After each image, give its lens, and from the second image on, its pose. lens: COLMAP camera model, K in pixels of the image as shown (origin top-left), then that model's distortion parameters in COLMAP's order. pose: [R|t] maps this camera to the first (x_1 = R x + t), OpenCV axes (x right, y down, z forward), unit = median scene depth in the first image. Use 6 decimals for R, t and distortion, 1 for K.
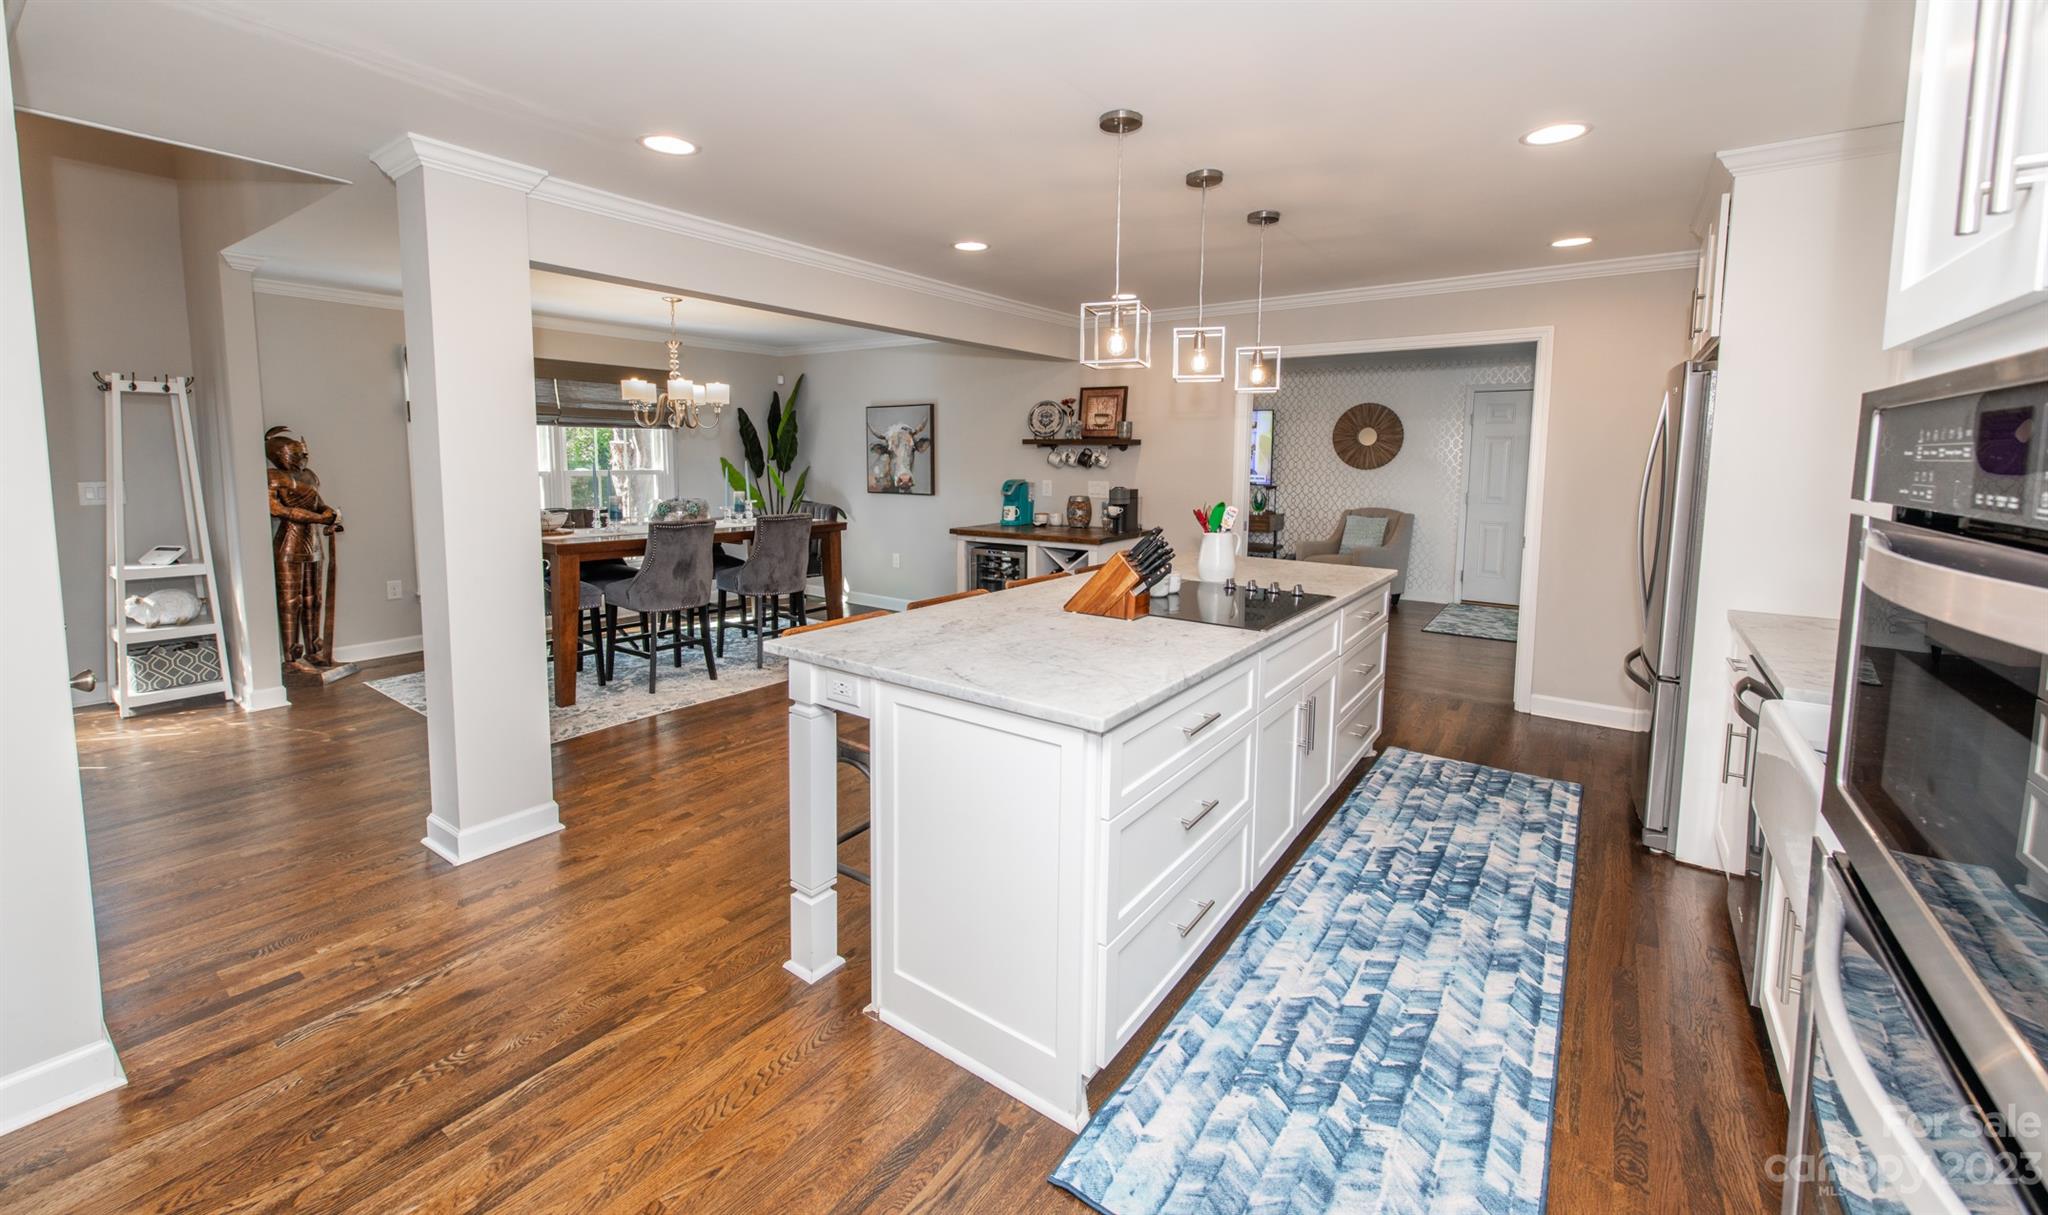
lens RADIAL K [[811.9, 0, 1005.2], [0, 811.9, 531.2], [0, 0, 1]] dist [0.008626, 0.000386]
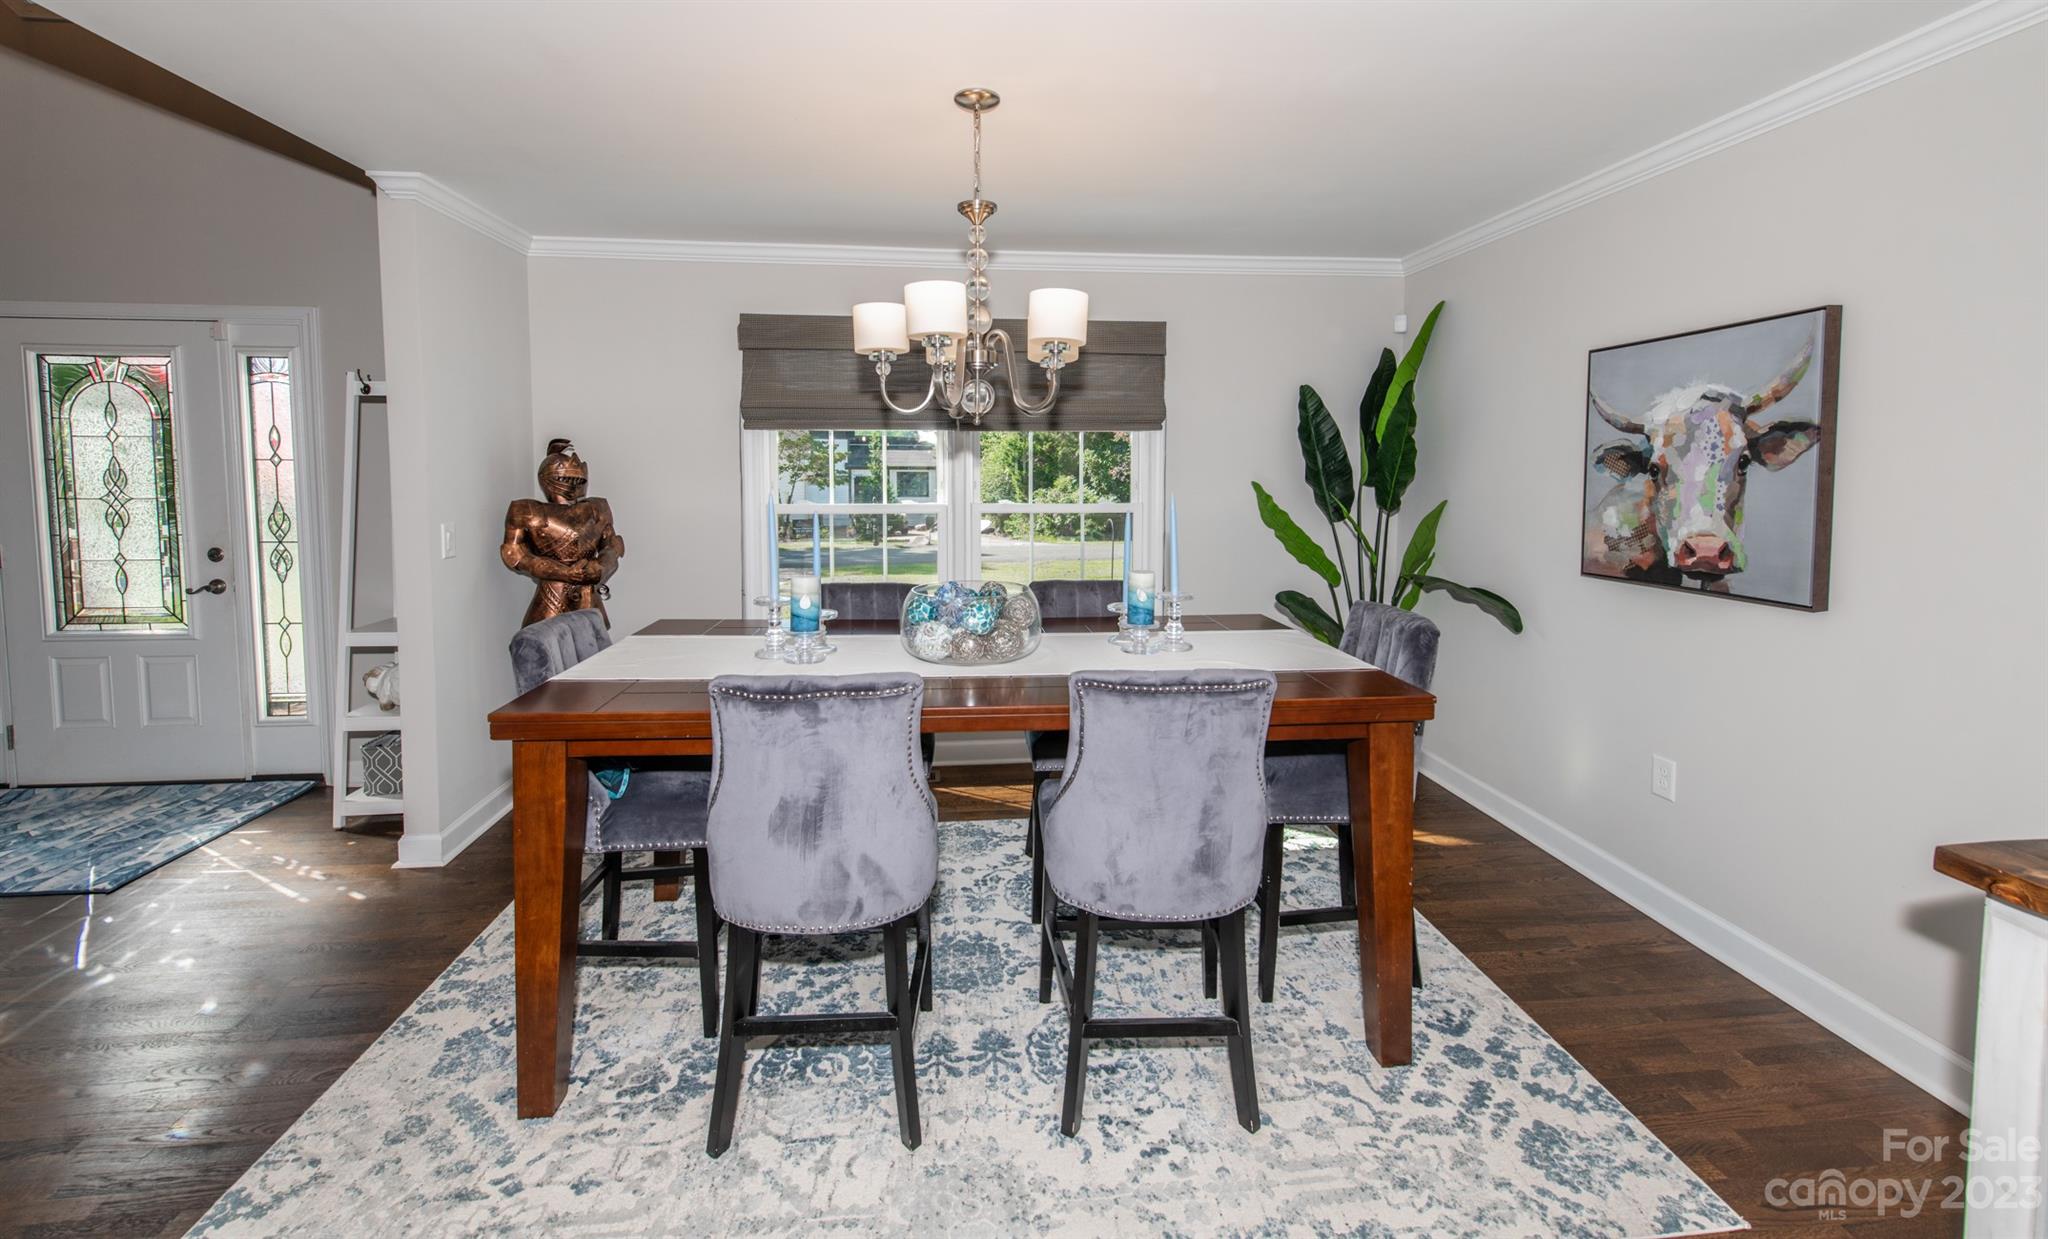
lens RADIAL K [[841.9, 0, 1018.5], [0, 841.9, 517.0], [0, 0, 1]] dist [0.007519, -0.001086]
pose [[0.670551, 0.035731, -0.741003, -0.067535], [-0.065989, 0.997753, -0.011603, -0.065631], [0.738923, 0.056679, 0.671402, 0.674380]]
